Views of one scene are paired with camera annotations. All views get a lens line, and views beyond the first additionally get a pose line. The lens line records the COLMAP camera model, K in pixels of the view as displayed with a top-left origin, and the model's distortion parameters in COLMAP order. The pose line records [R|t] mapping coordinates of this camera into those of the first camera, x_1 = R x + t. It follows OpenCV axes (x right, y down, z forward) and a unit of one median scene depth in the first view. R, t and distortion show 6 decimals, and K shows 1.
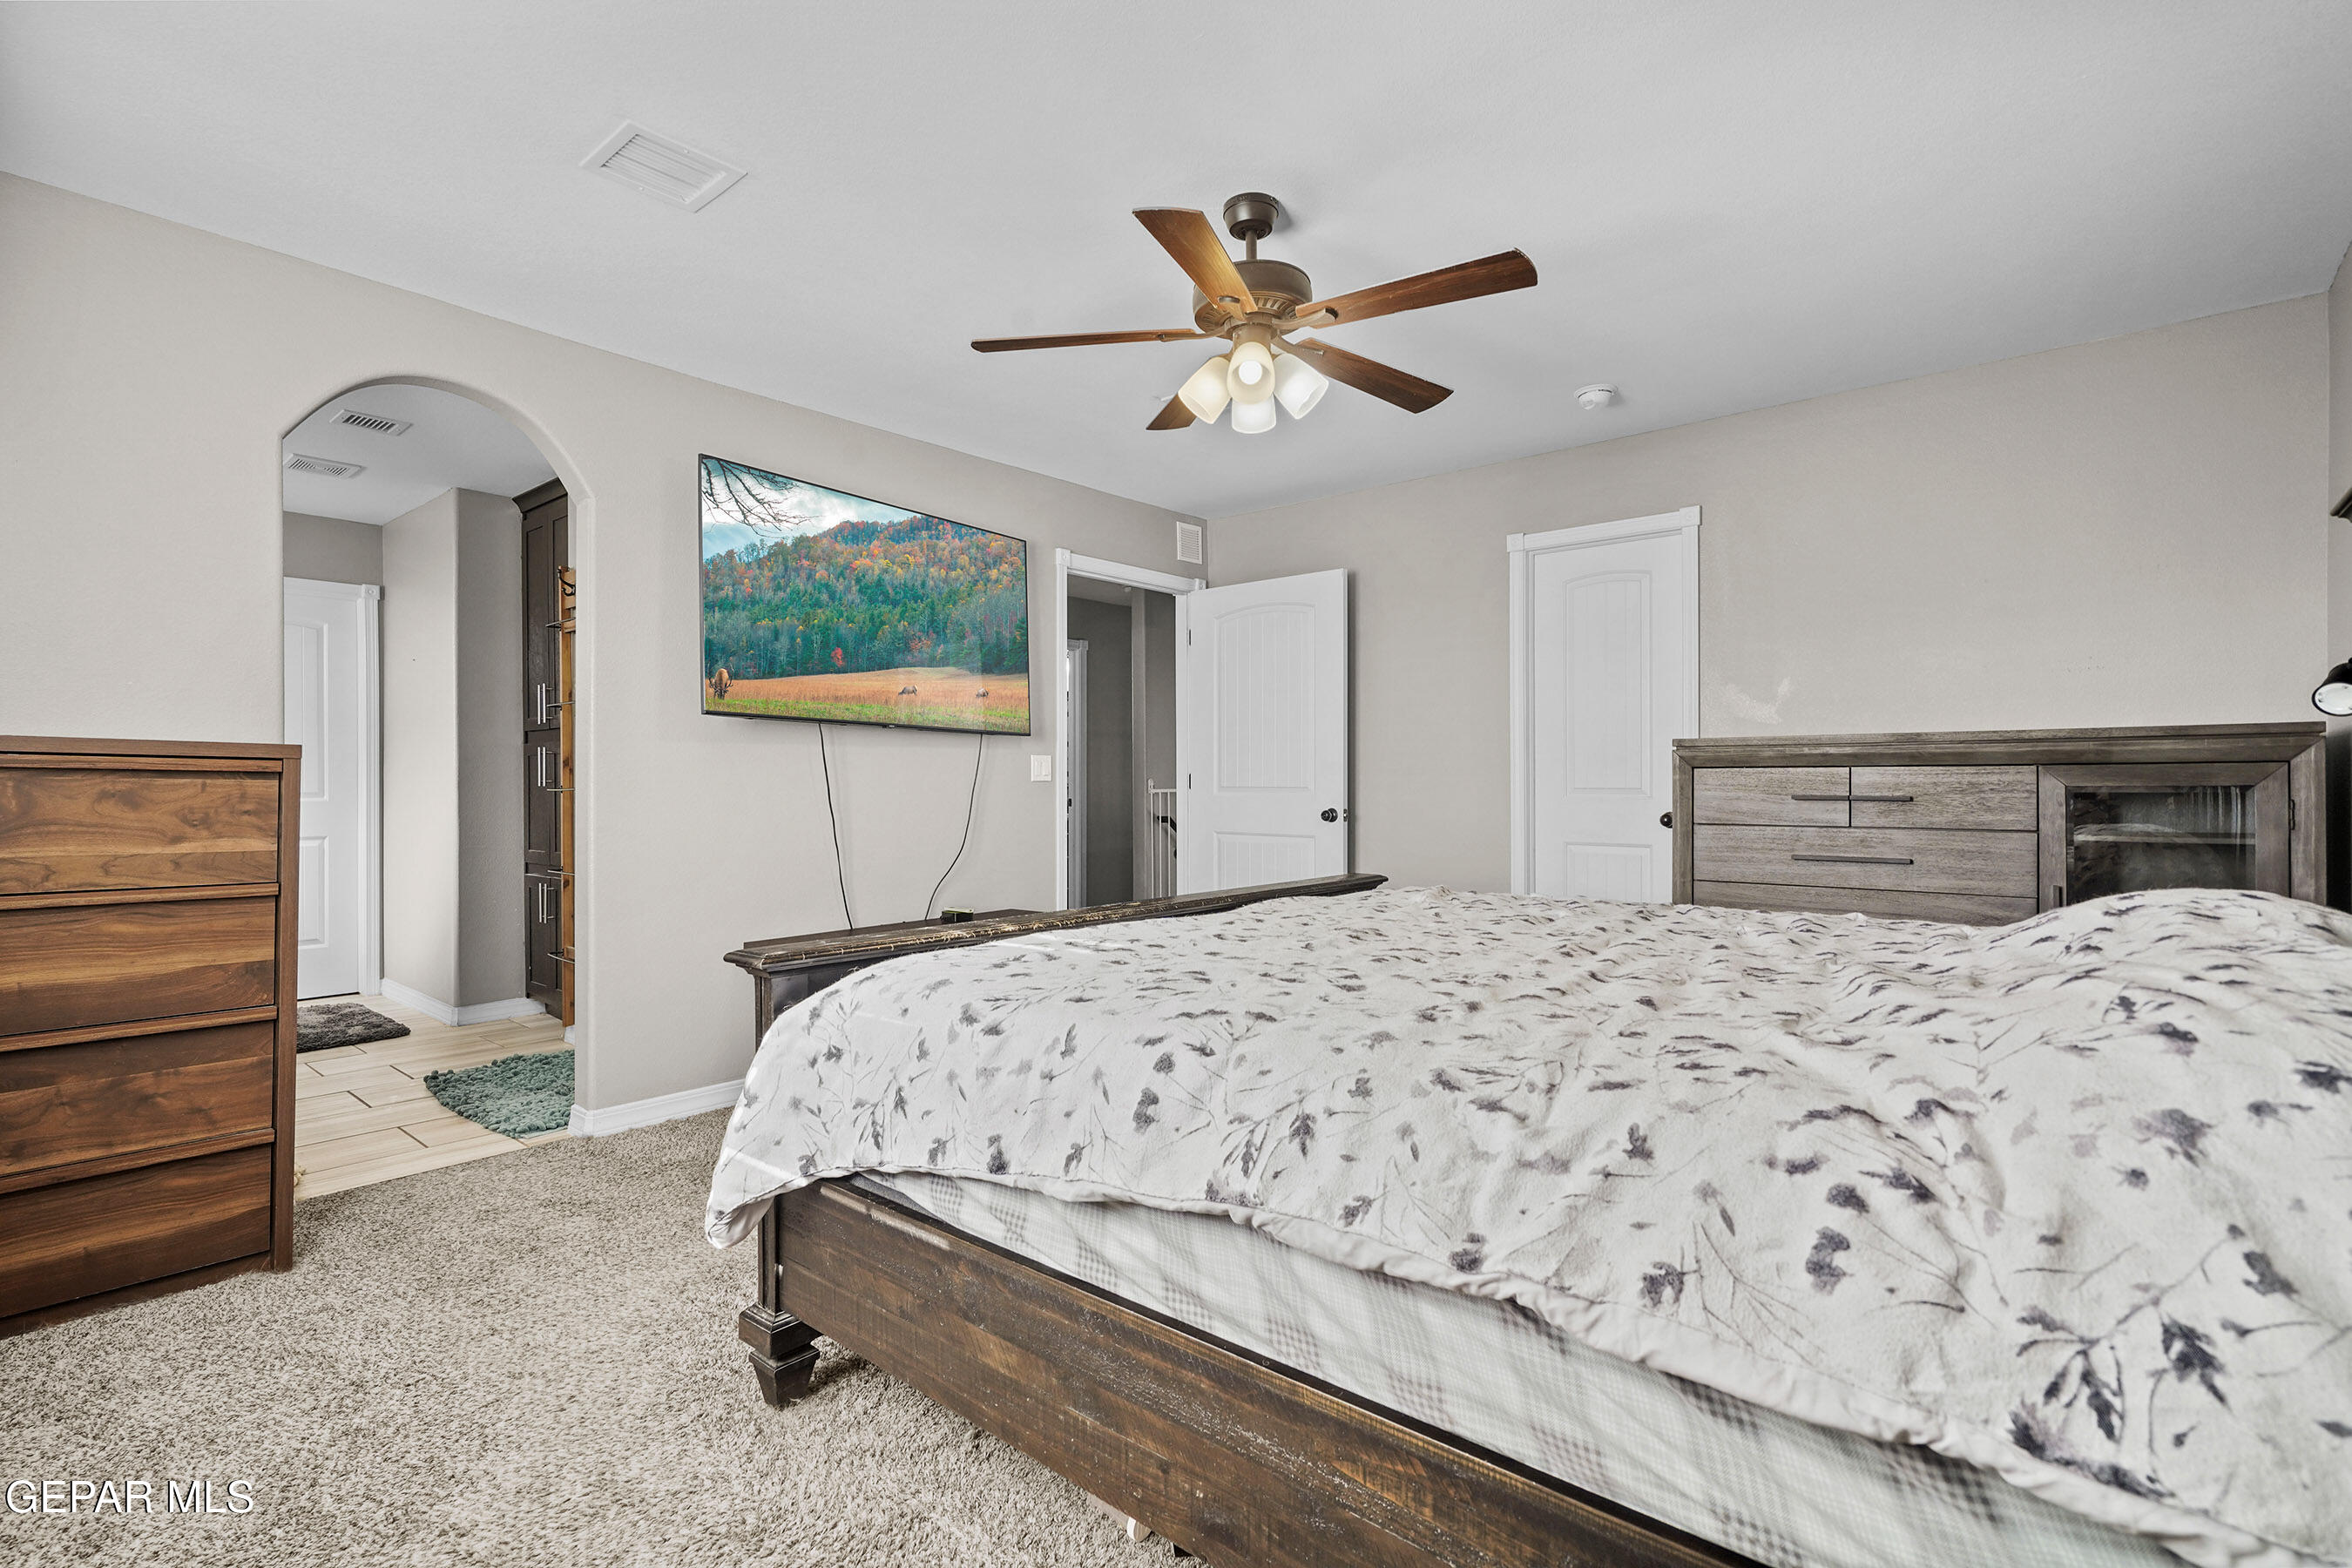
lens RADIAL K [[1085.3, 0, 1181.1], [0, 1085.3, 786.1], [0, 0, 1]] dist [0.003620, 0.000520]
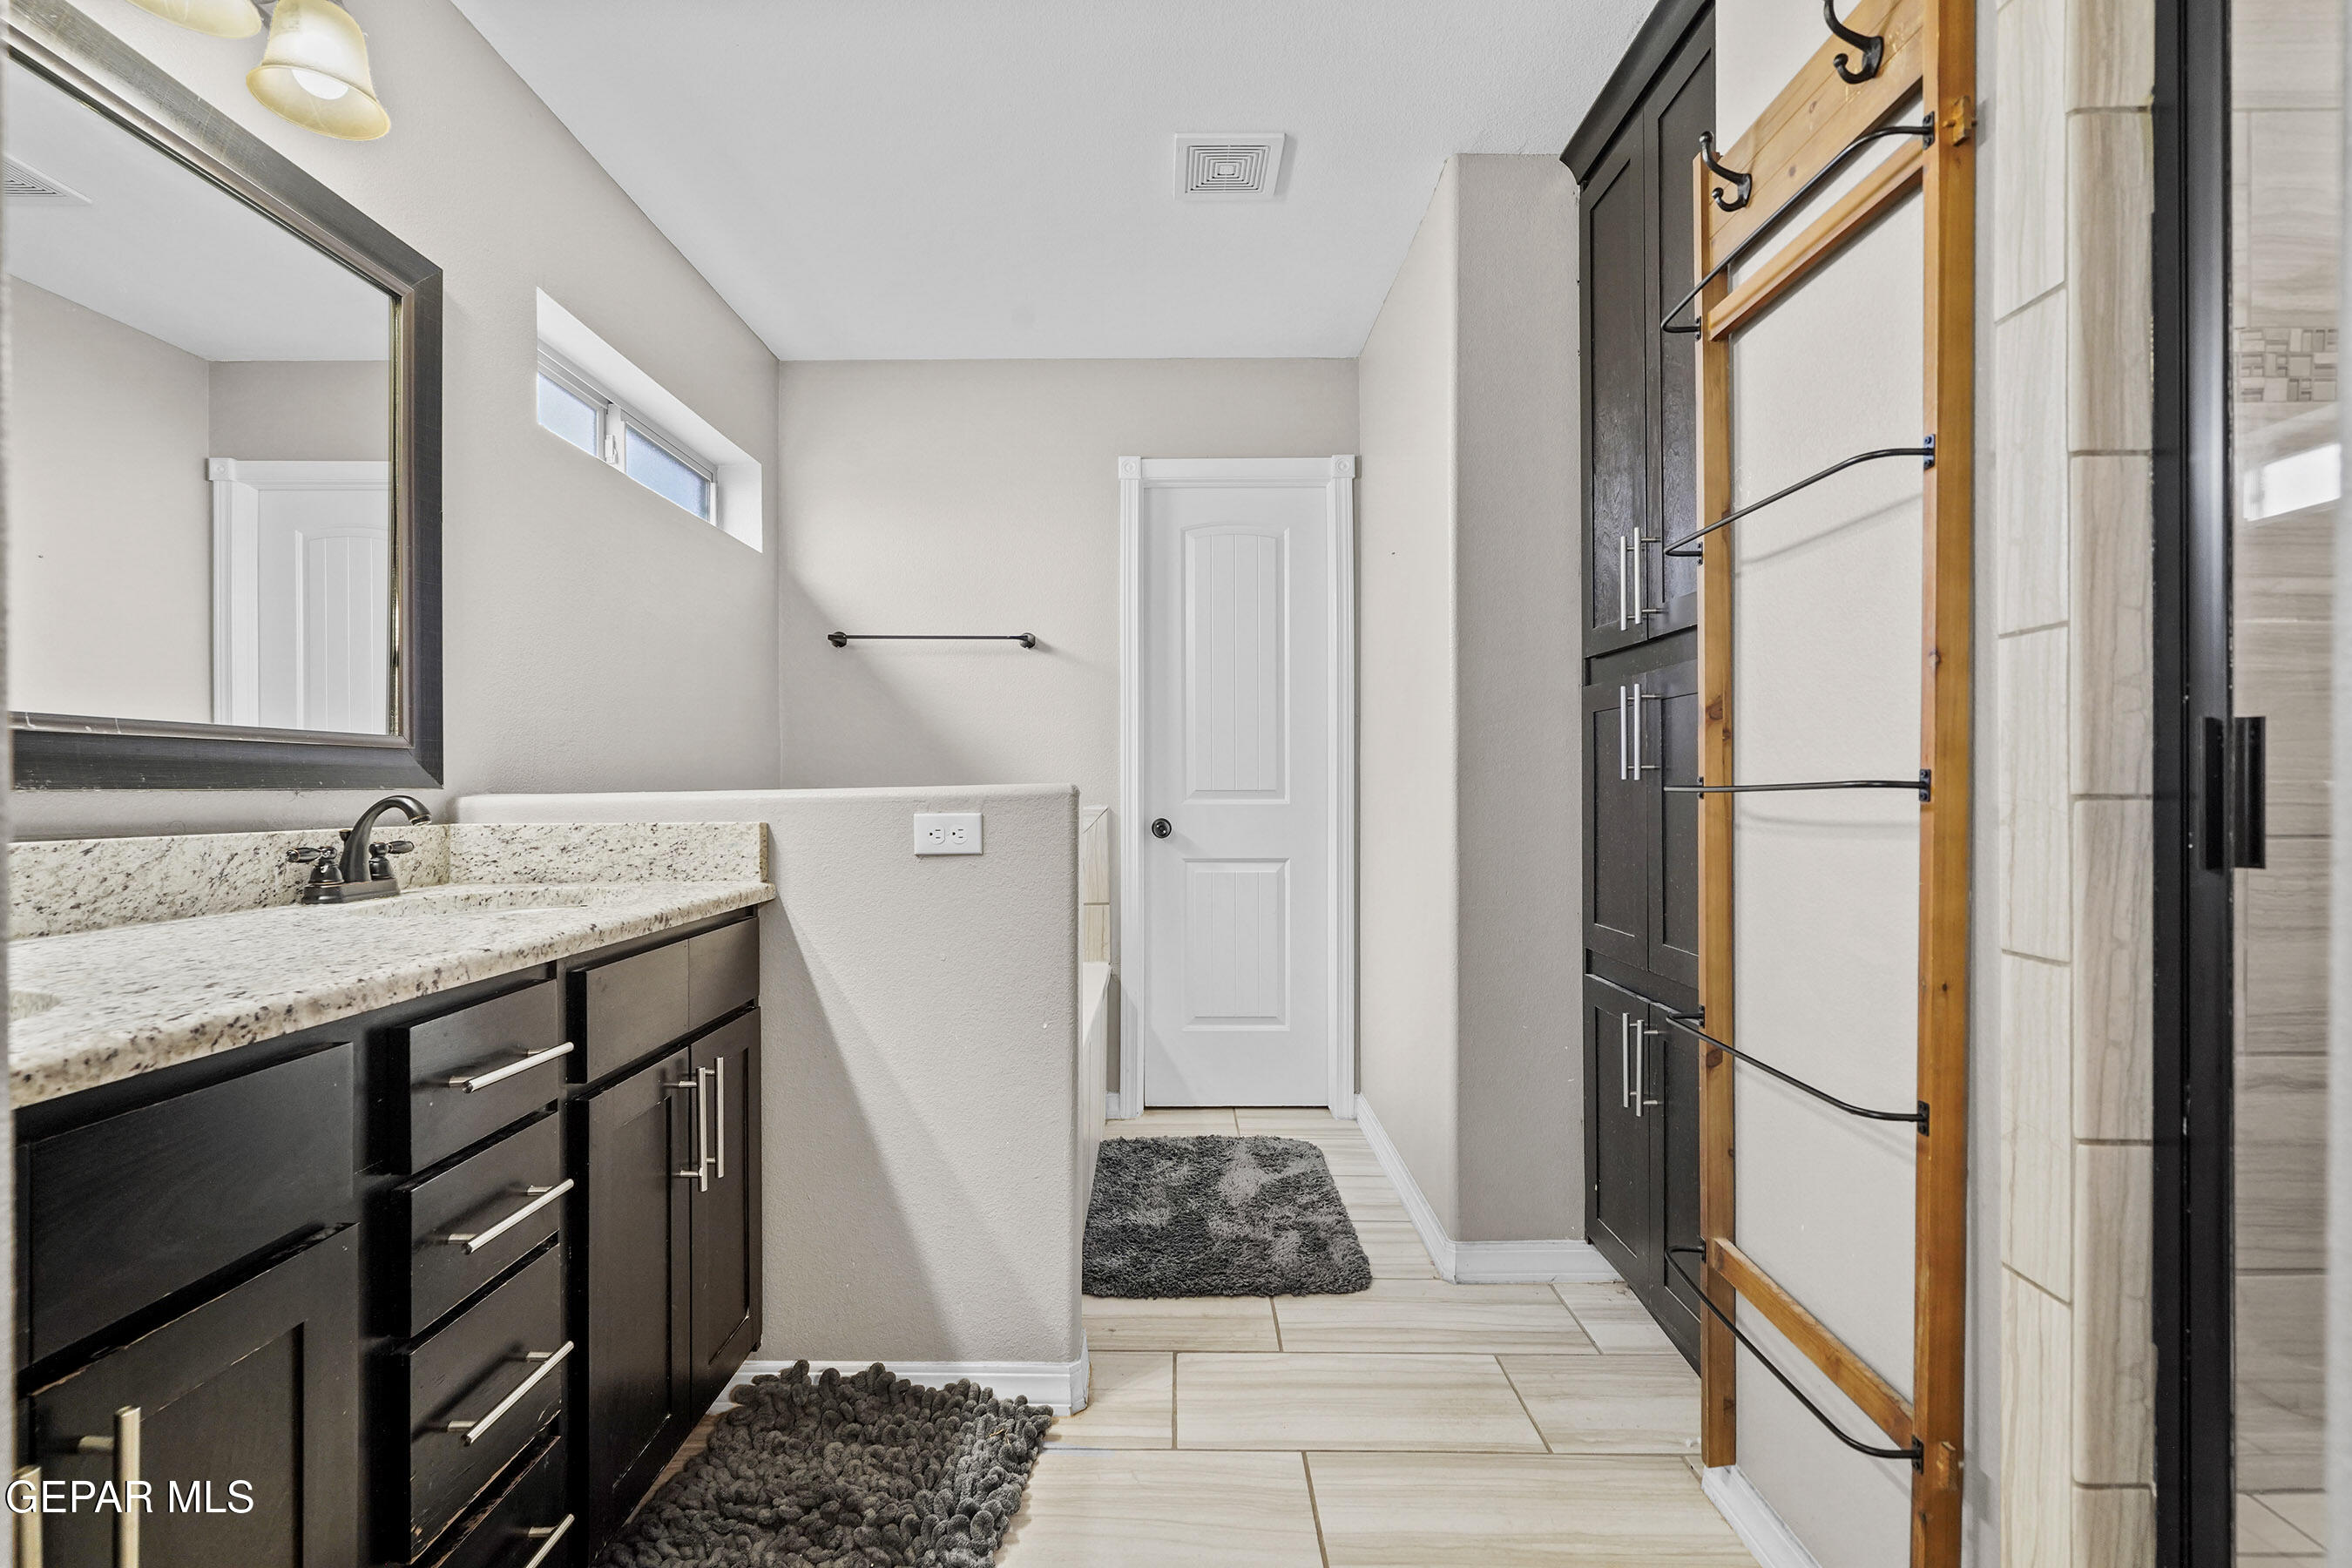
lens RADIAL K [[1085.3, 0, 1176.8], [0, 1085.3, 786.0], [0, 0, 1]] dist [0.003620, 0.000520]
pose [[0.654988, 0.001213, -0.755638, -0.375708], [-0.000355, 0.999999, 0.001298, 0.002056], [0.755639, -0.000582, 0.654988, 0.579602]]
